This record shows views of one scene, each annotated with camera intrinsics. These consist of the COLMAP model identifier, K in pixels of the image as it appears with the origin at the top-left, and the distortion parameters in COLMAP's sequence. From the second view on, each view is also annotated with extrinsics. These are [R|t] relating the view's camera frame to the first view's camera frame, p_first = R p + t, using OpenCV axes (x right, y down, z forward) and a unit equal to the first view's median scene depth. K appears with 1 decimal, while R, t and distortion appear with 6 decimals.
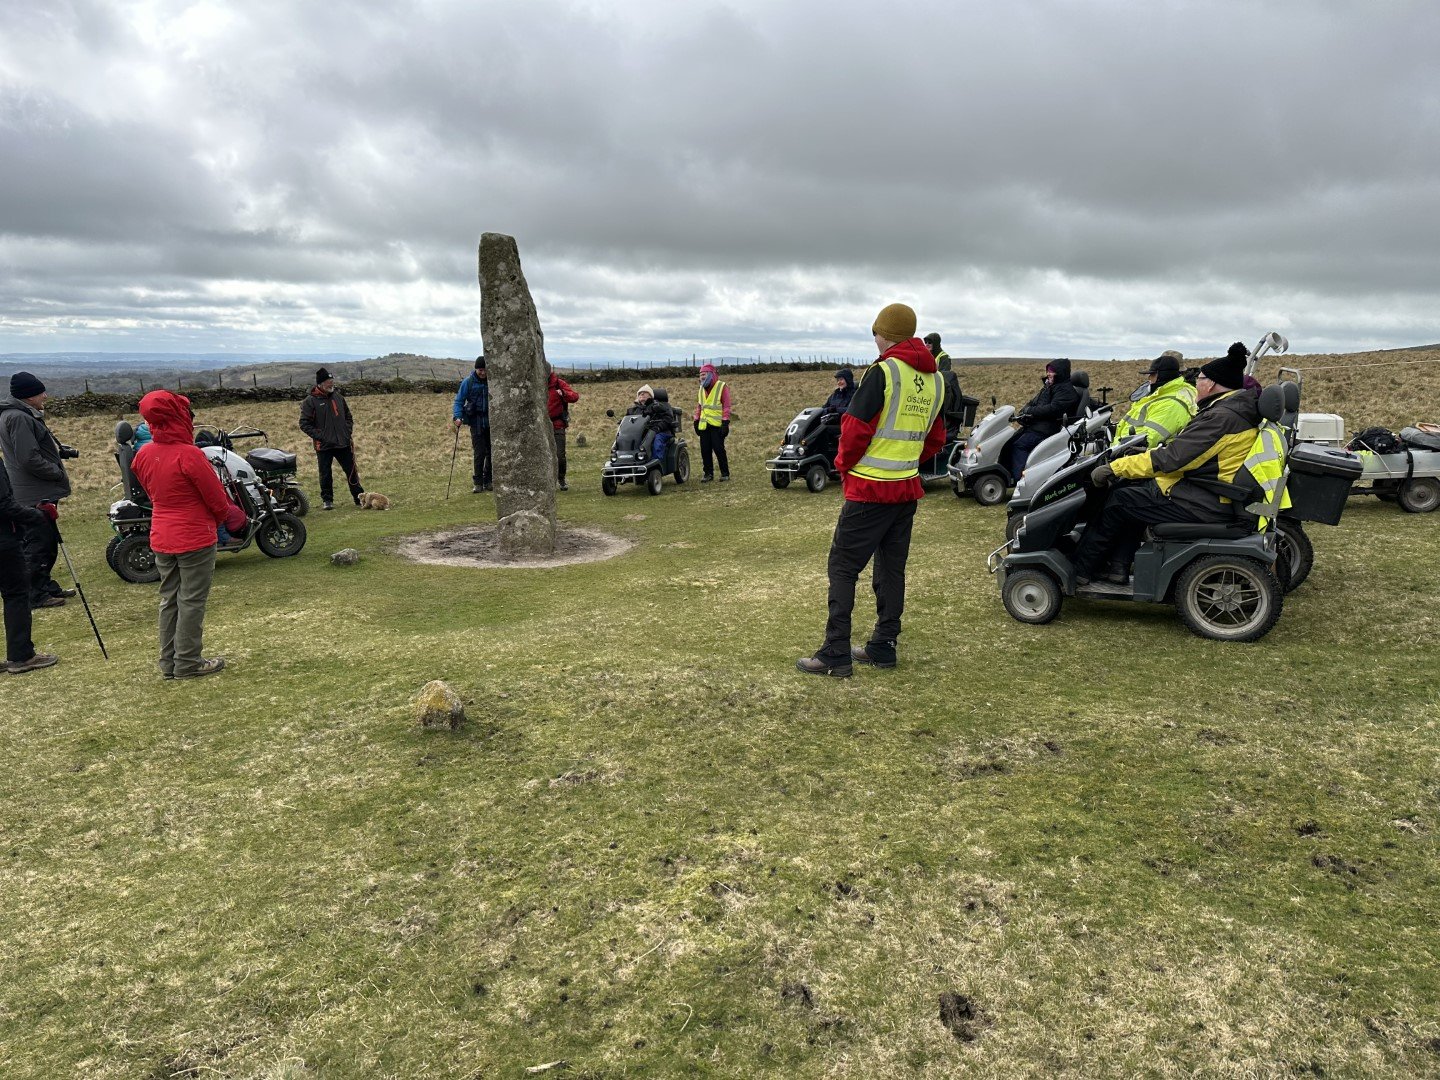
lens RADIAL K [[997.2, 0, 753.2], [0, 997.2, 547.0], [0, 0, 1]] dist [0.034722, -0.061809]
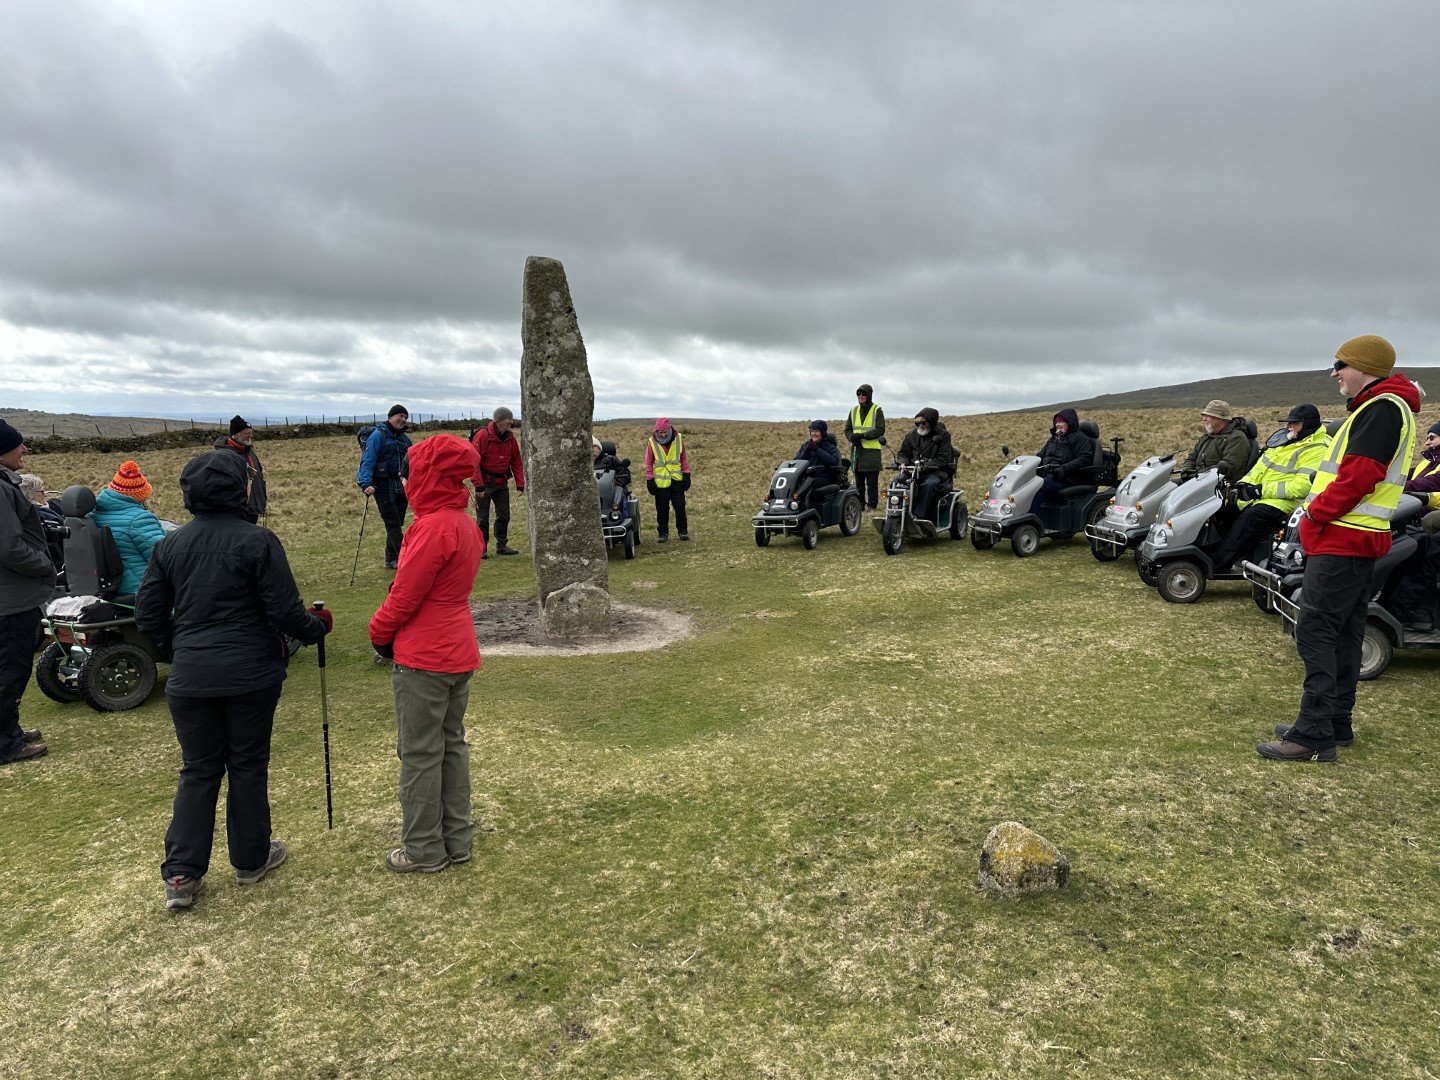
lens RADIAL K [[997.2, 0, 734.7], [0, 997.2, 540.1], [0, 0, 1]] dist [0.034722, -0.061809]
pose [[0.946055, -0.033854, 0.322233, -0.284538], [0.054307, 0.997025, -0.054695, -0.014912], [-0.319423, 0.069244, 0.945079, 0.122728]]
